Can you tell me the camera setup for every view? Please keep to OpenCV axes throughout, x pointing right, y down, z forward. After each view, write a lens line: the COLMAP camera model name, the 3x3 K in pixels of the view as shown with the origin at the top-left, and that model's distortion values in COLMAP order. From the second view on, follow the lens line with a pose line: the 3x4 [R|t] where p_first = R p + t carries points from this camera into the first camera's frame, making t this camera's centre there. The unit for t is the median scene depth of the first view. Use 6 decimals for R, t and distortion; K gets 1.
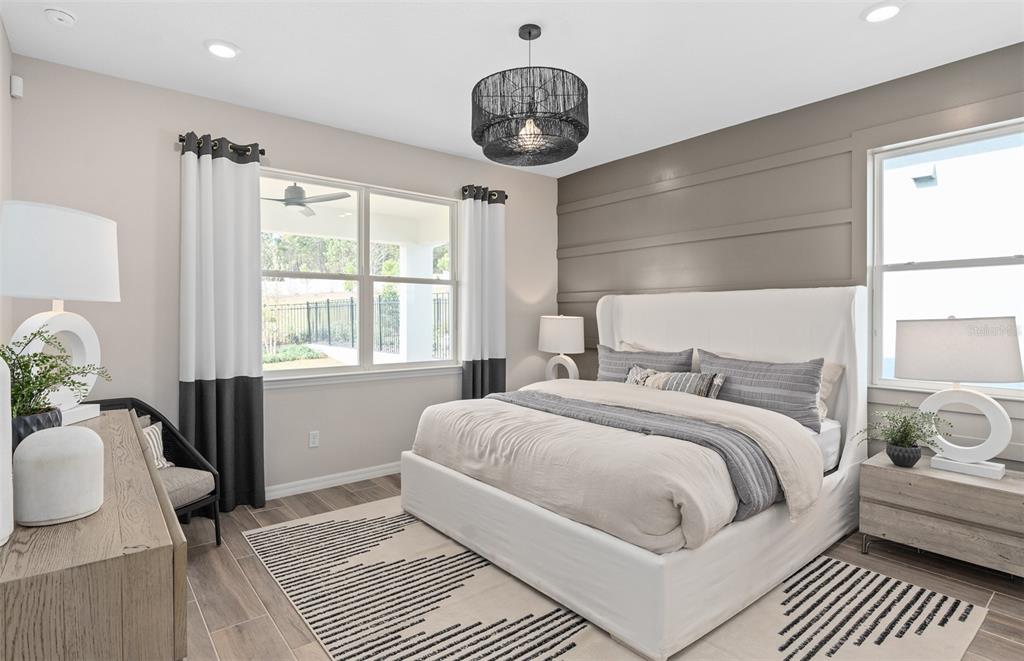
lens RADIAL K [[520.1, 0, 509.0], [0, 520.1, 320.2], [0, 0, 1]] dist [-0.002942, -0.000009]
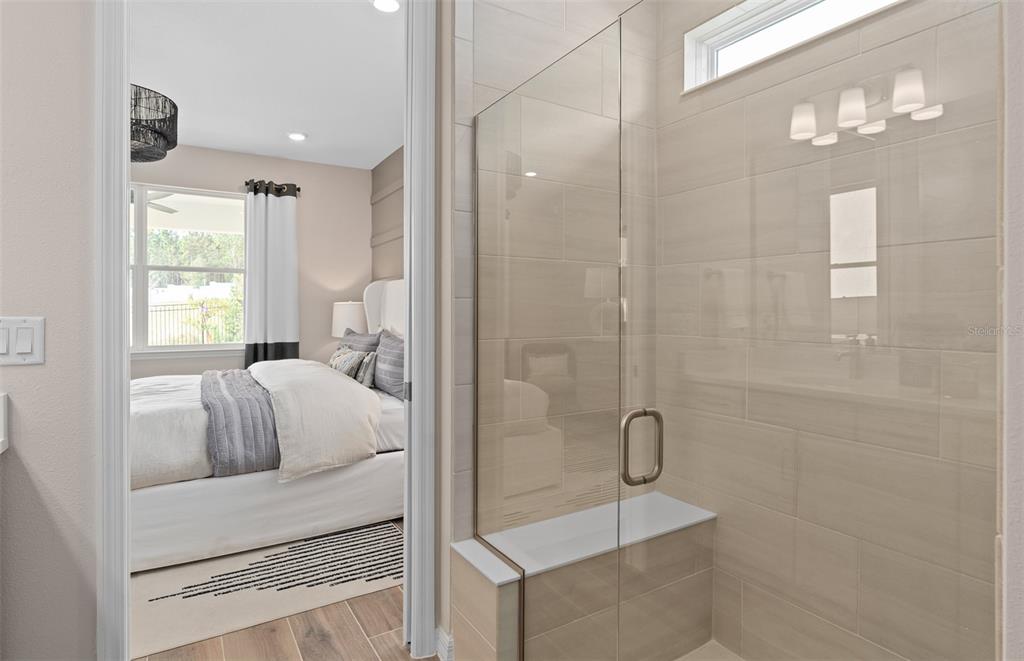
lens RADIAL K [[539.0, 0, 500.6], [0, 539.0, 311.9], [0, 0, 1]] dist [0.016727, -0.000145]
pose [[0.990671, -0.002043, -0.136260, 0.826863], [0.000996, 0.999969, -0.007753, 0.030564], [0.136272, 0.007545, 0.990643, -0.044267]]
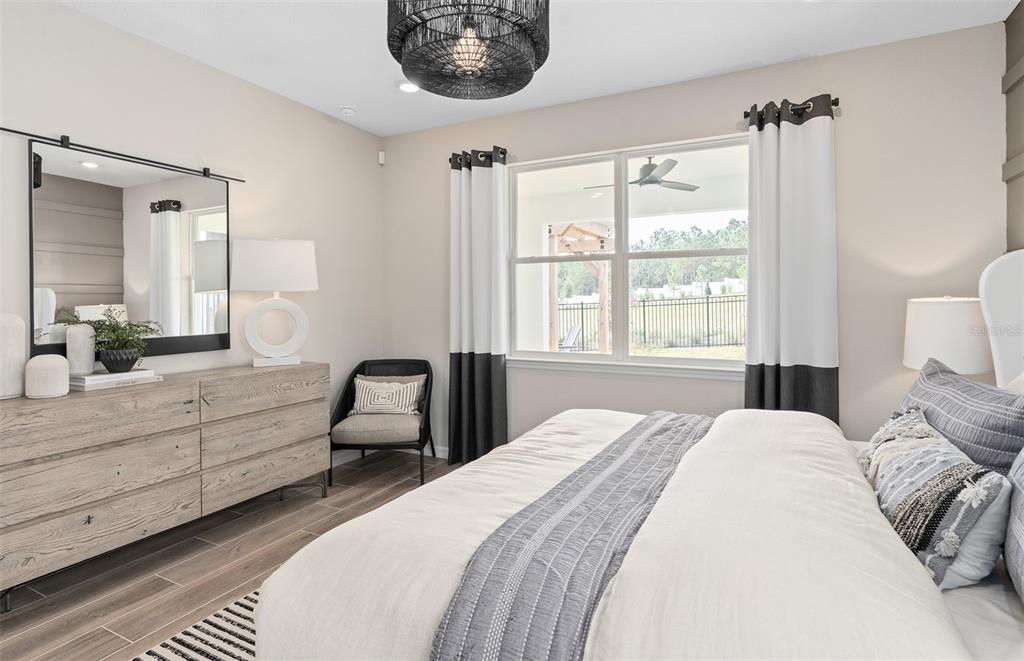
lens RADIAL K [[521.8, 0, 509.3], [0, 521.8, 295.8], [0, 0, 1]] dist [-0.003313, -0.000737]
pose [[0.409982, -0.009874, -0.912040, 0.588532], [-0.002278, 0.999927, -0.011850, -0.003738], [0.912091, 0.006936, 0.409930, 0.606288]]
